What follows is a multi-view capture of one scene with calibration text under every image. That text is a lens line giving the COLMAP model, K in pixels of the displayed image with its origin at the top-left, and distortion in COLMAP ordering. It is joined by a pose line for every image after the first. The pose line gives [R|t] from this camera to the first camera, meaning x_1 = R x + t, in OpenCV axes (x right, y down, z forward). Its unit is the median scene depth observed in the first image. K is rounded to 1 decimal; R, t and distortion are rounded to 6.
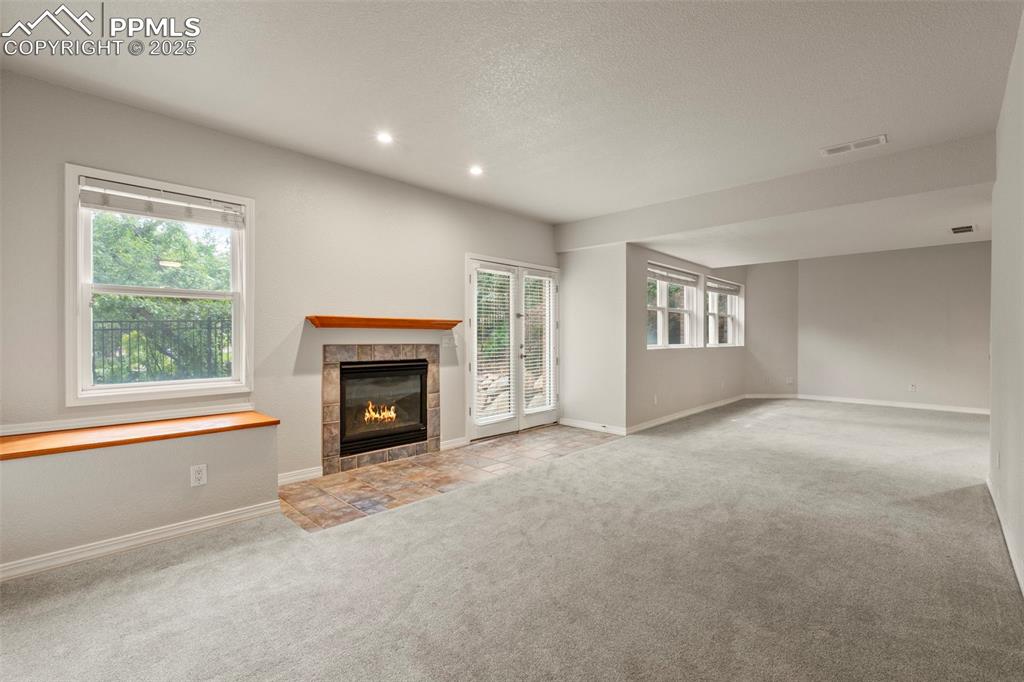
lens RADIAL K [[450.4, 0, 517.9], [0, 450.4, 340.7], [0, 0, 1]] dist [-0.003514, 0.000252]
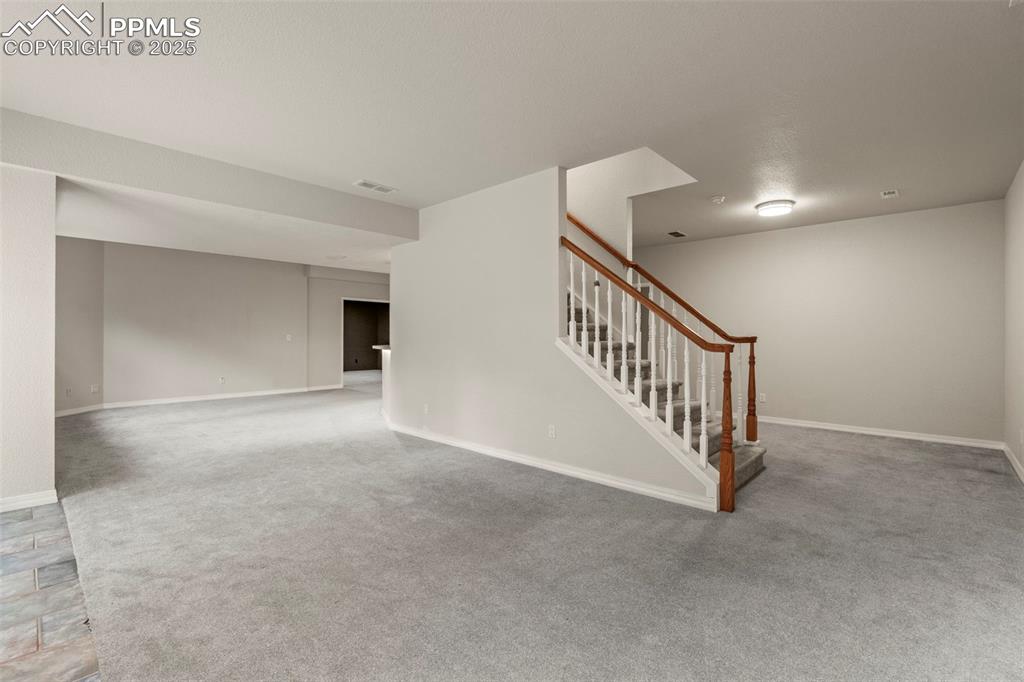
lens RADIAL K [[450.4, 0, 519.6], [0, 450.4, 338.7], [0, 0, 1]] dist [-0.003514, 0.000252]
pose [[-0.021839, -0.006149, 0.999743, -0.764989], [0.003559, 0.999974, 0.006228, -0.009015], [-0.999755, 0.003695, -0.021816, 0.854603]]
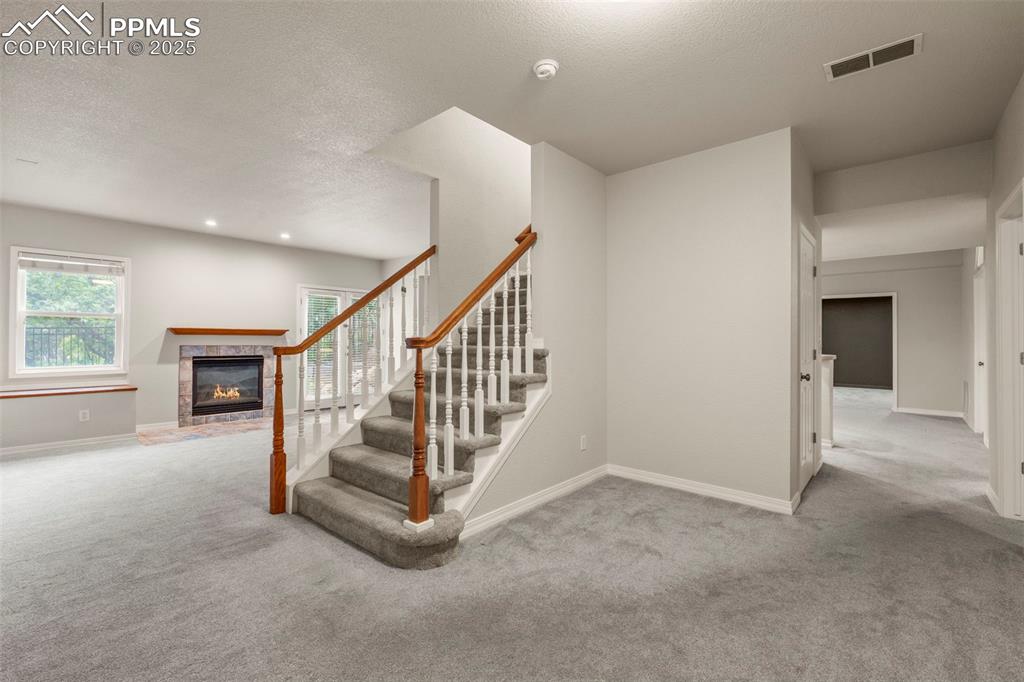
lens RADIAL K [[450.4, 0, 513.7], [0, 450.4, 338.5], [0, 0, 1]] dist [-0.003514, 0.000252]
pose [[0.998548, 0.000016, 0.053873, 0.607351], [0.000804, 0.999884, -0.015203, 0.008903], [-0.053867, 0.015224, 0.998432, -0.600593]]
